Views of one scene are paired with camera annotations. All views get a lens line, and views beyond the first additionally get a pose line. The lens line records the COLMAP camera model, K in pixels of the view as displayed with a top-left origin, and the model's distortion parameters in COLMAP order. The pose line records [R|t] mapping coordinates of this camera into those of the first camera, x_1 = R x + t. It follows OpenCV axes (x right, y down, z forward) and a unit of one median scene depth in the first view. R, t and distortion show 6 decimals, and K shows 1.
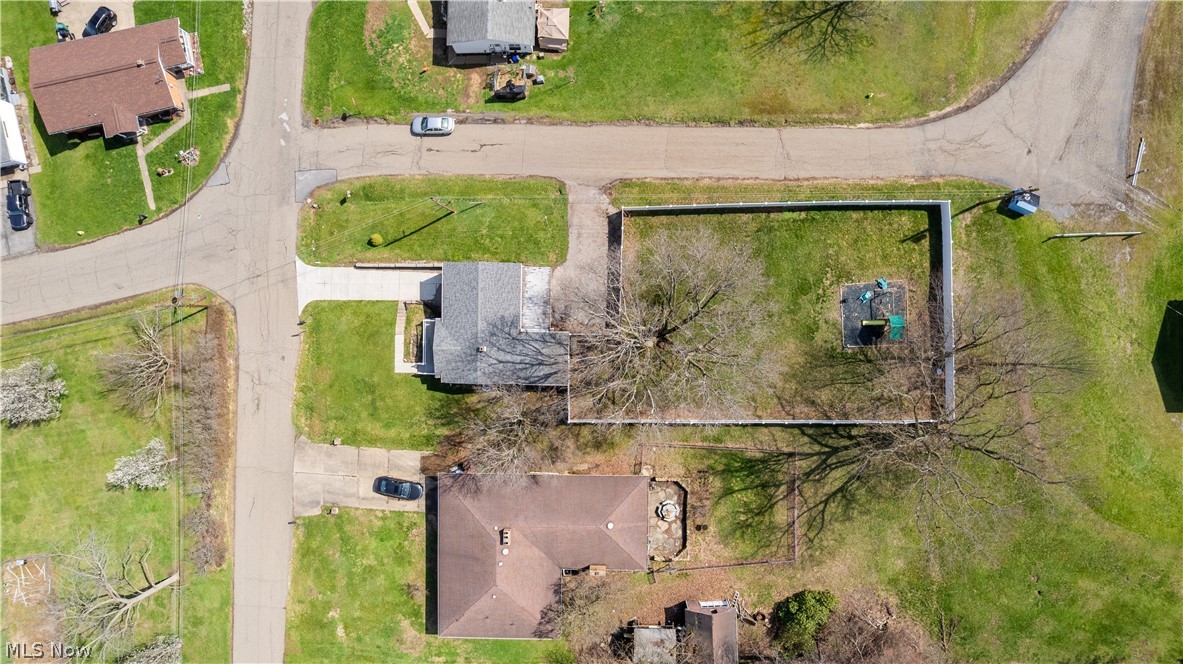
lens RADIAL K [[770.4, 0, 620.1], [0, 770.4, 330.9], [0, 0, 1]] dist [-0.045333, 0.001572]
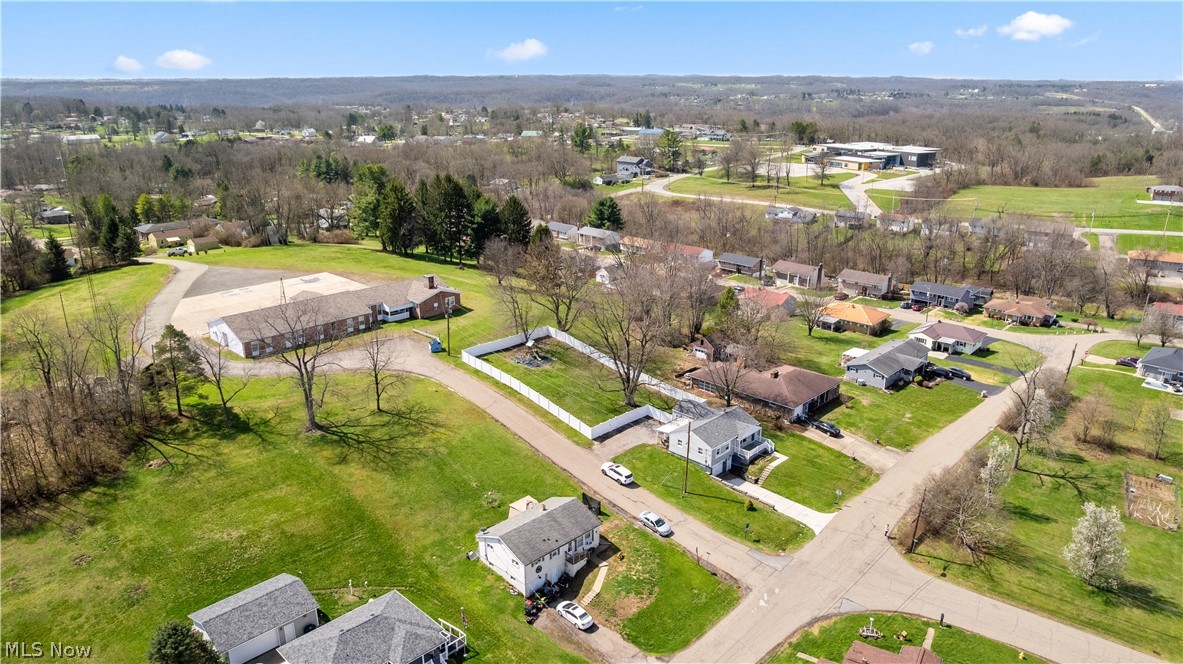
lens RADIAL K [[770.4, 0, 620.1], [0, 770.4, 330.9], [0, 0, 1]] dist [-0.045333, 0.001572]
pose [[-0.743071, -0.206332, 0.636610, -0.907415], [0.669083, -0.247805, 0.700658, -1.073814], [0.013187, 0.946583, 0.322190, 0.331042]]
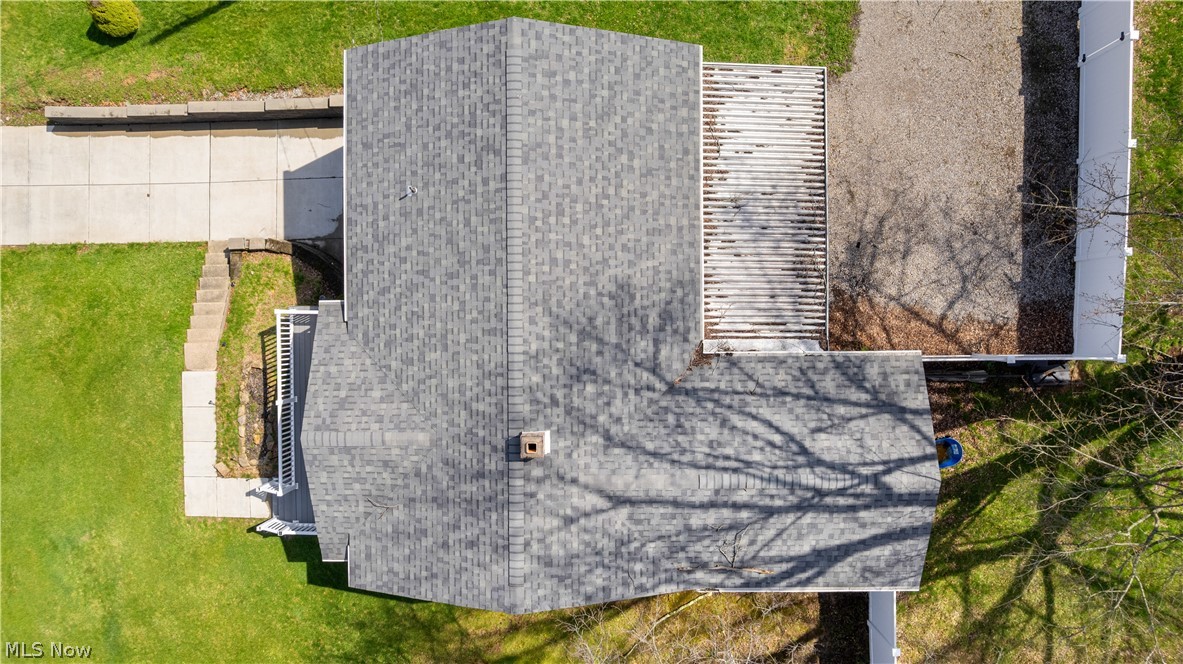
lens RADIAL K [[770.4, 0, 620.1], [0, 770.4, 330.9], [0, 0, 1]] dist [-0.045333, 0.001572]
pose [[0.999852, -0.016653, 0.004237, -0.146575], [0.016632, 0.999849, 0.004950, -0.007119], [-0.004319, -0.004879, 0.999979, 0.744418]]
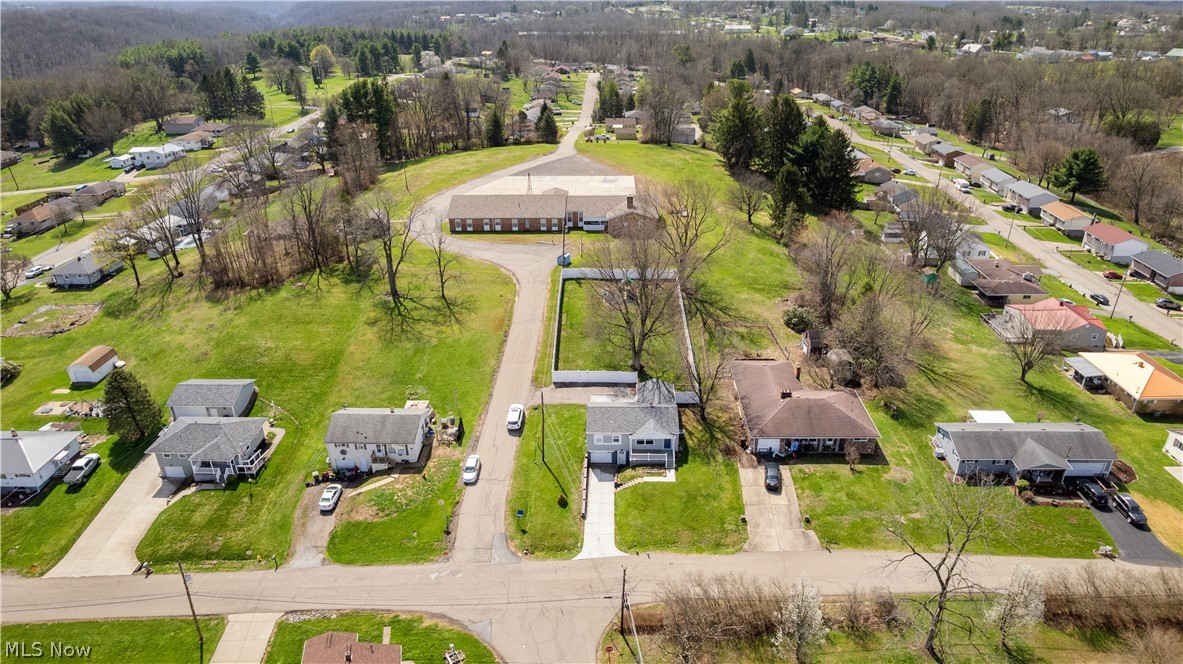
lens RADIAL K [[770.4, 0, 620.1], [0, 770.4, 330.9], [0, 0, 1]] dist [-0.045333, 0.001572]
pose [[-0.013527, -0.419670, 0.907576, -1.275493], [0.999610, -0.027854, 0.002019, -0.027244], [0.024432, 0.907249, 0.419883, 0.290279]]
